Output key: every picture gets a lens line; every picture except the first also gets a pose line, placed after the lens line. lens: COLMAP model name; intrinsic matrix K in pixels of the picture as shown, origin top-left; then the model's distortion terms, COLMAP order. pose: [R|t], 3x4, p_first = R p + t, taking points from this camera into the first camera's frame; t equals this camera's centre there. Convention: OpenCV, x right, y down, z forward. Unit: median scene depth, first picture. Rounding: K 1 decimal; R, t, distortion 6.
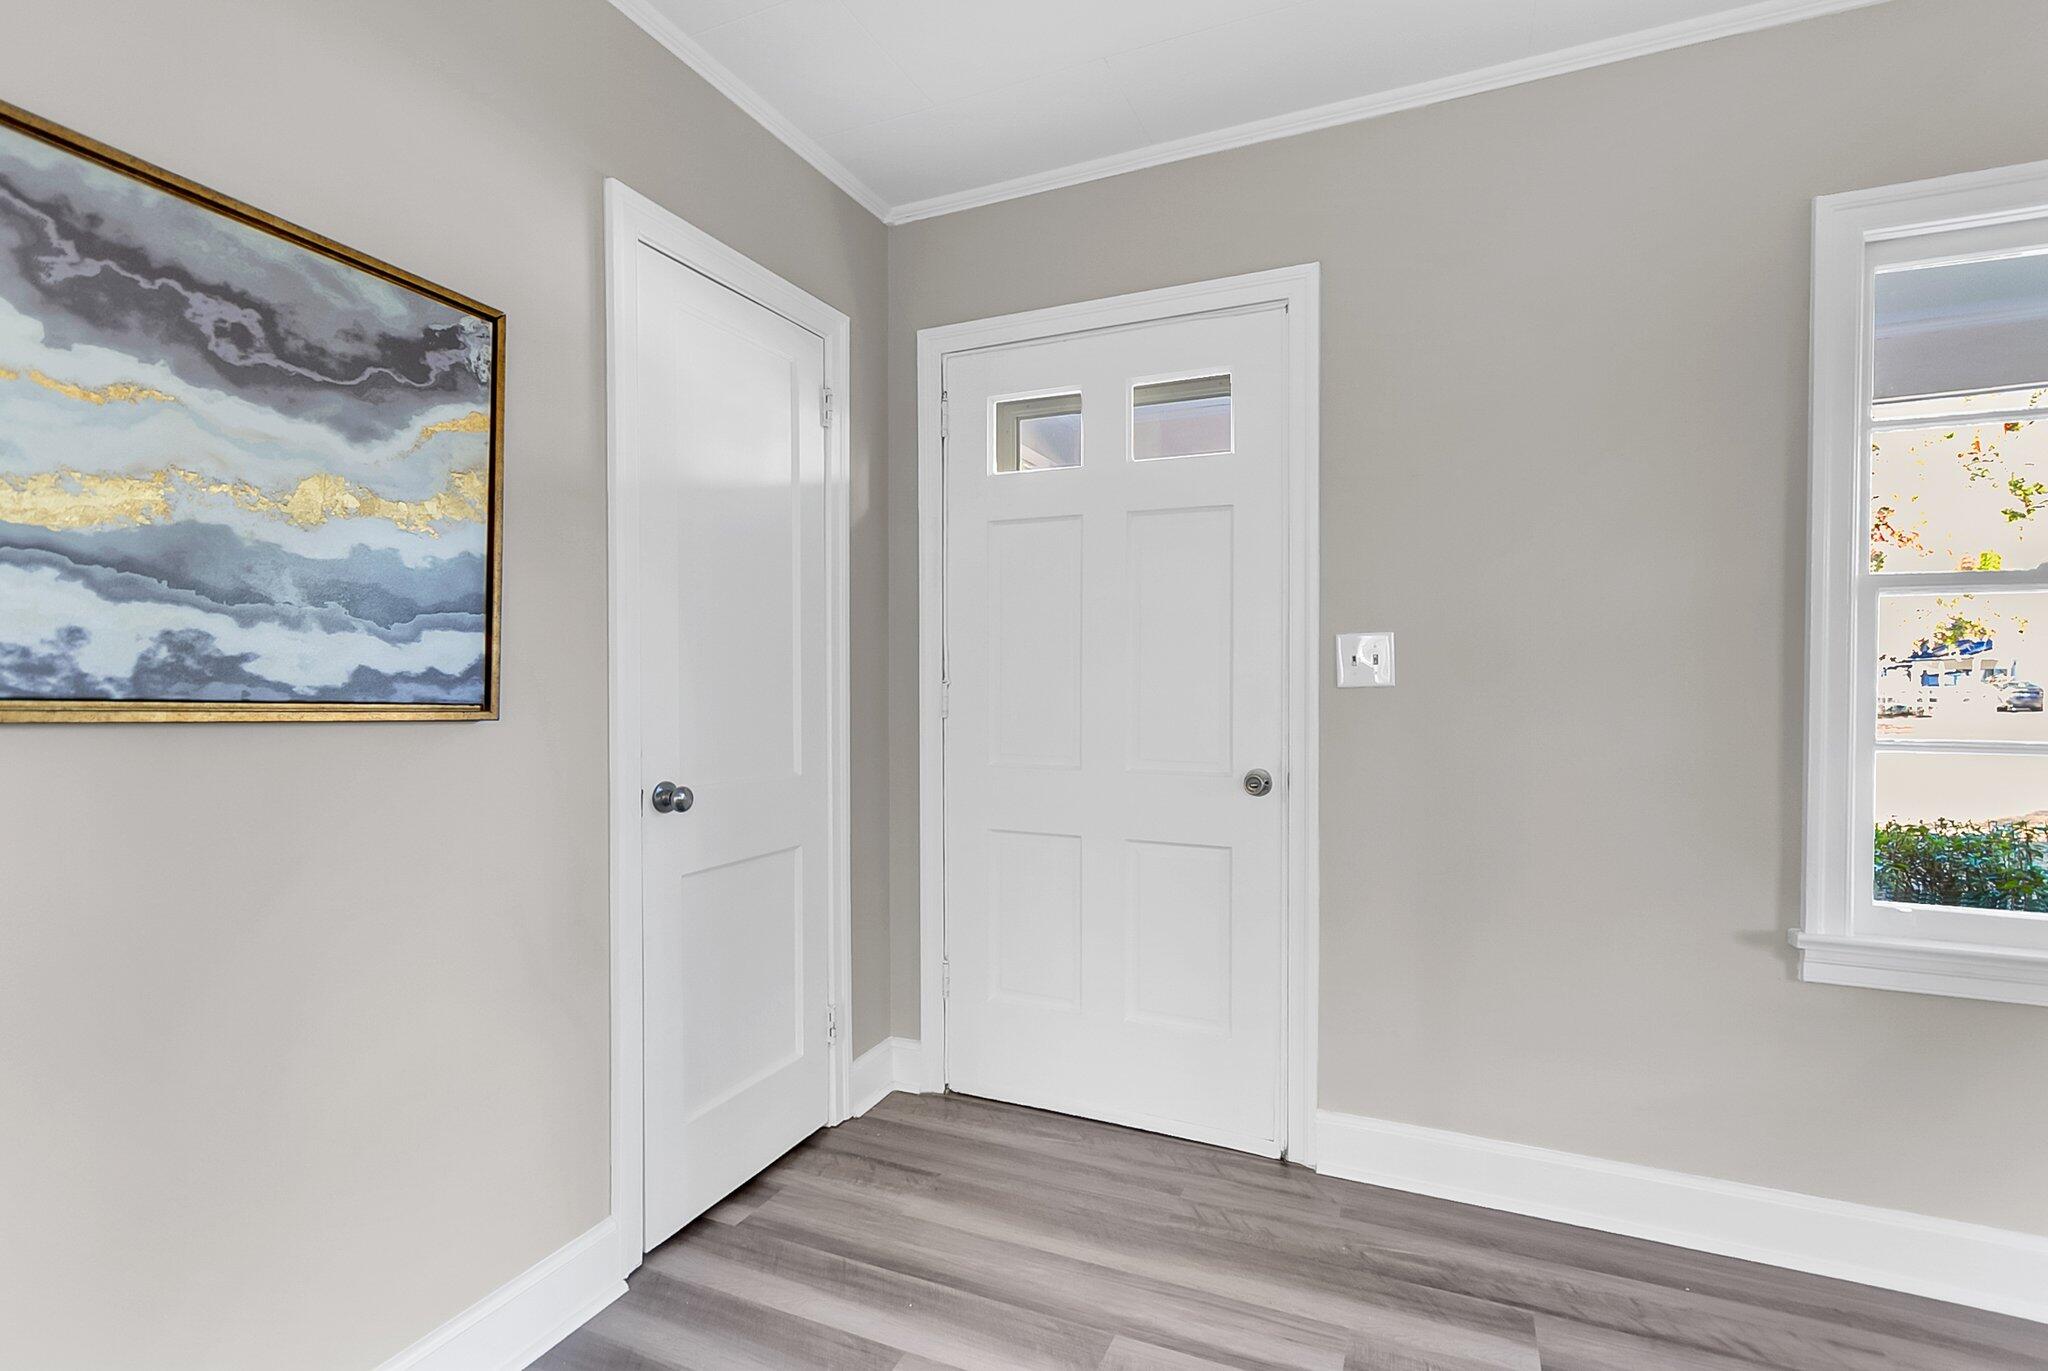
lens RADIAL K [[944.8, 0, 1029.6], [0, 944.8, 691.0], [0, 0, 1]] dist [0.000420, 0.000515]
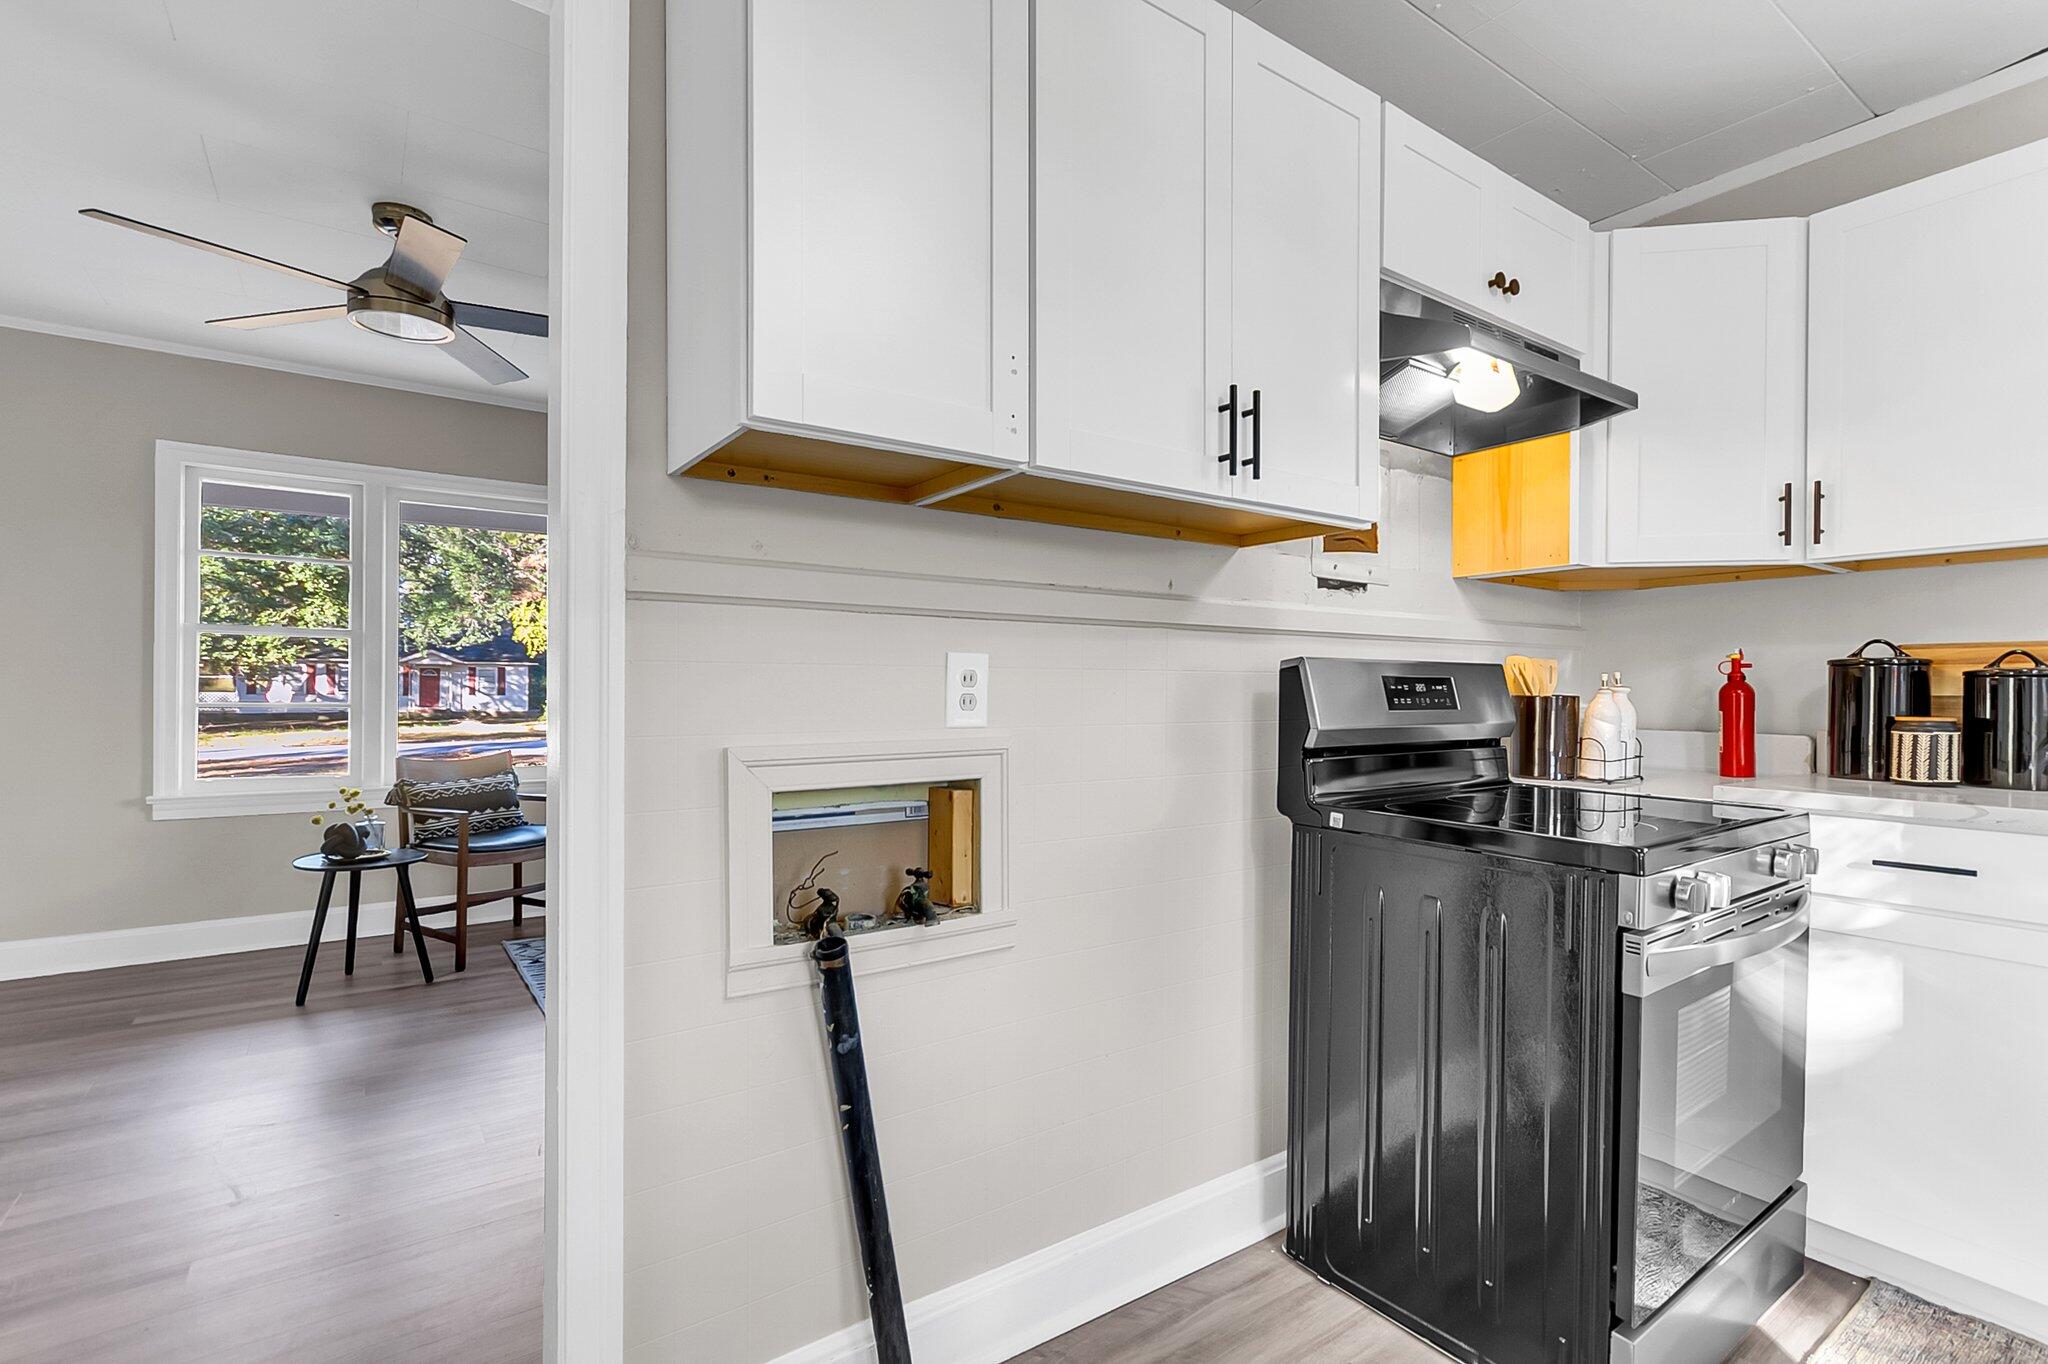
lens RADIAL K [[944.8, 0, 1025.3], [0, 944.8, 675.5], [0, 0, 1]] dist [0.000420, 0.000515]
pose [[0.520076, 0.016907, 0.853953, 0.055220], [0.001794, 0.999780, -0.020887, 0.041734], [-0.854118, 0.012395, 0.519932, -1.633887]]
